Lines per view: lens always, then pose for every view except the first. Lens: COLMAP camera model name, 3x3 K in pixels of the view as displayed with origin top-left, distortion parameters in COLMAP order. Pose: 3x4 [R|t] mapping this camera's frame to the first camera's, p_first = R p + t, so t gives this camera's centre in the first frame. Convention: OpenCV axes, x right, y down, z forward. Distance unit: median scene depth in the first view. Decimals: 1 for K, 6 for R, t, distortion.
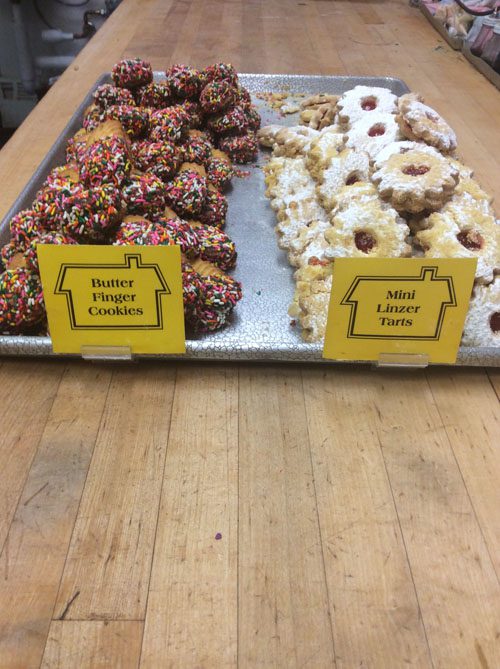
lens RADIAL K [[629.3, 0, 252.8], [0, 629.3, 312.7], [0, 0, 1]] dist [0.132415, -0.281970]
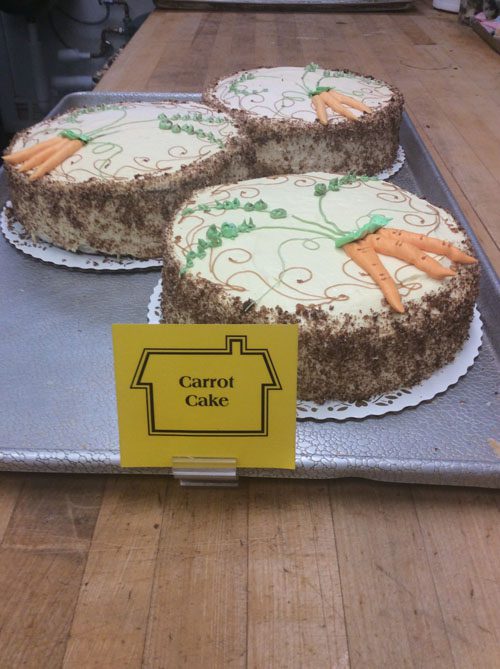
lens RADIAL K [[627.7, 0, 249.5], [0, 627.7, 312.3], [0, 0, 1]] dist [0.060353, -0.116812]
pose [[0.999723, 0.002565, -0.023375, -0.044360], [-0.002914, 0.999884, -0.014929, -0.078908], [0.023334, 0.014993, 0.999615, 0.141837]]
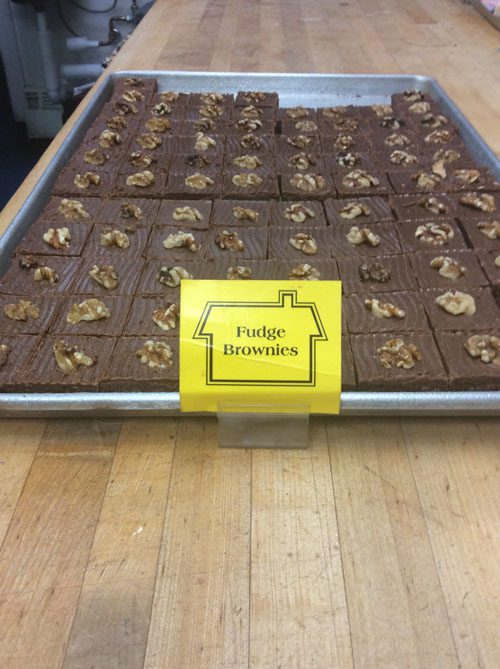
lens RADIAL K [[631.2, 0, 250.1], [0, 631.2, 312.7], [0, 0, 1]] dist [0.070955, -0.143927]
pose [[0.999175, -0.008707, -0.039678, -0.038457], [0.008646, 0.999961, -0.001713, -0.047536], [0.039691, 0.001369, 0.999211, 0.099244]]
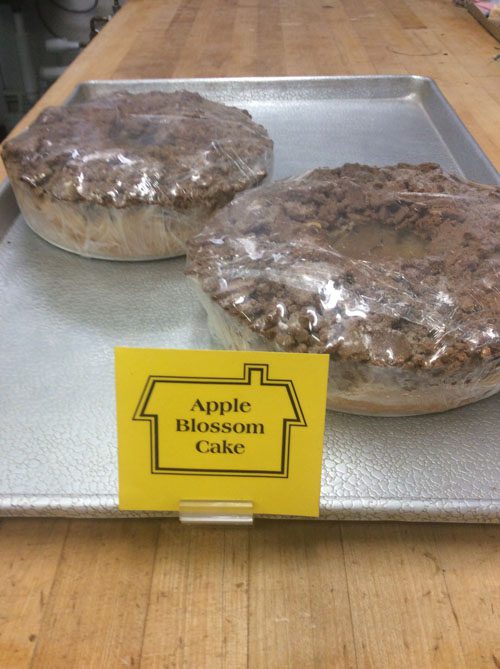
lens RADIAL K [[635.7, 0, 249.8], [0, 635.7, 310.9], [0, 0, 1]] dist [0.002085, -0.029468]
pose [[0.999183, -0.011190, -0.038832, 0.002057], [0.011331, 0.999930, 0.003412, -0.110241], [0.038791, -0.003850, 0.999240, 0.200192]]
